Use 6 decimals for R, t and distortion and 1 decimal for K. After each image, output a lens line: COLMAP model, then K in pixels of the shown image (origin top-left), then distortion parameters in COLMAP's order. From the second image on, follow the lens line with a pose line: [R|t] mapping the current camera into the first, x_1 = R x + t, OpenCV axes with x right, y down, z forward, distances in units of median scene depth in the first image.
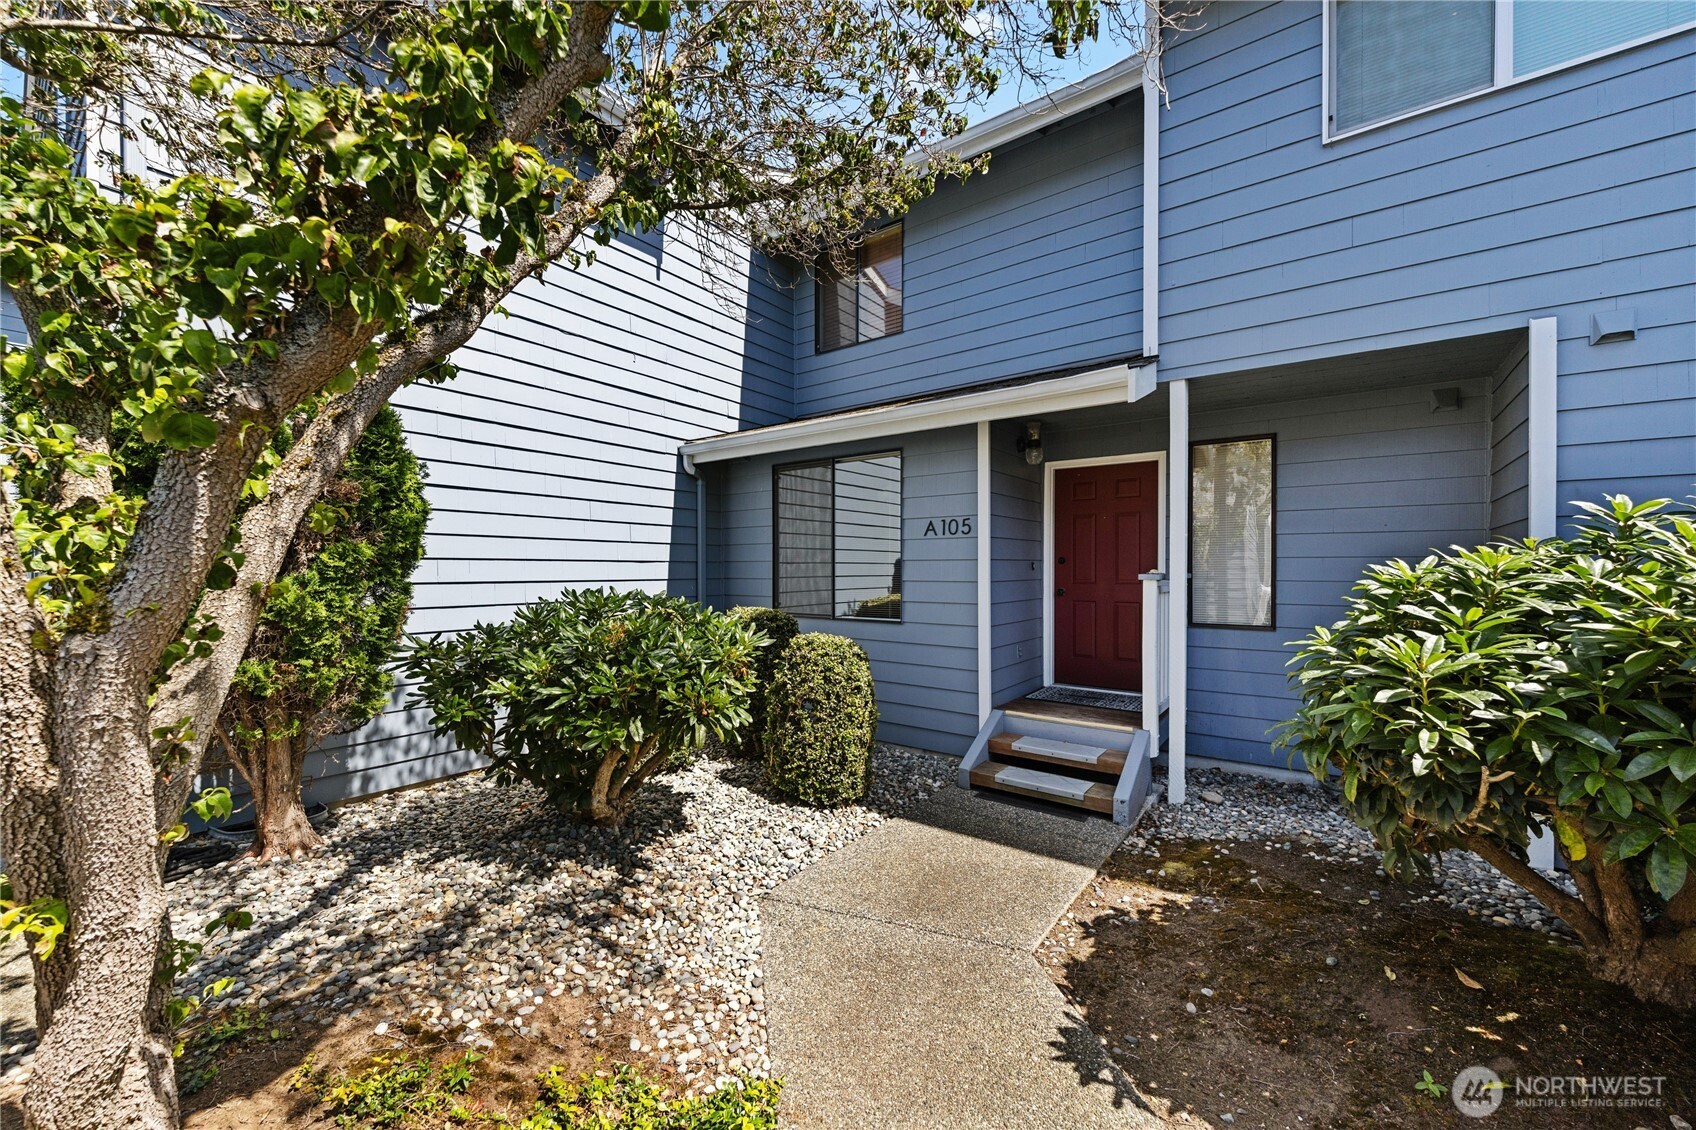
lens RADIAL K [[658.8, 0, 849.8], [0, 658.8, 569.4], [0, 0, 1]] dist [0.002851, -0.000642]
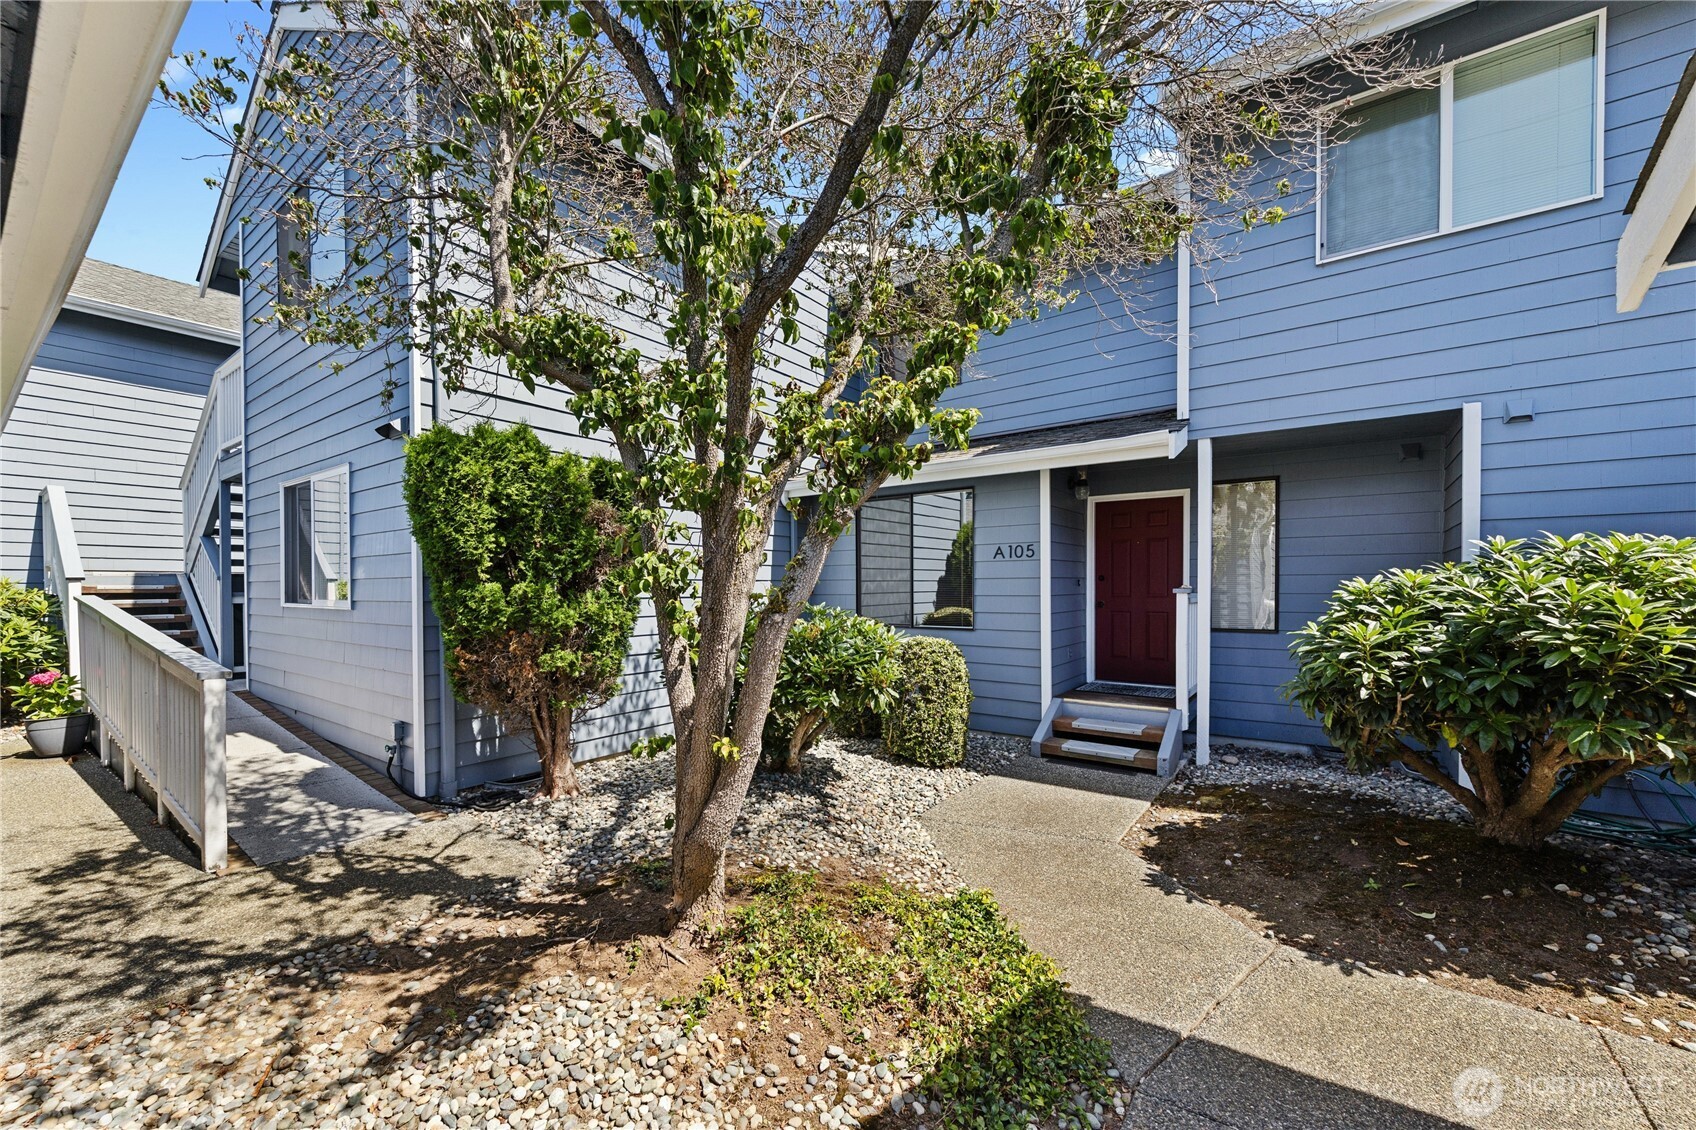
lens RADIAL K [[658.8, 0, 853.9], [0, 658.8, 593.6], [0, 0, 1]] dist [0.002851, -0.000642]
pose [[0.999972, -0.004876, 0.005602, -0.228773], [0.004821, 0.999940, 0.009870, 0.001406], [-0.005650, -0.009843, 0.999936, -0.337520]]
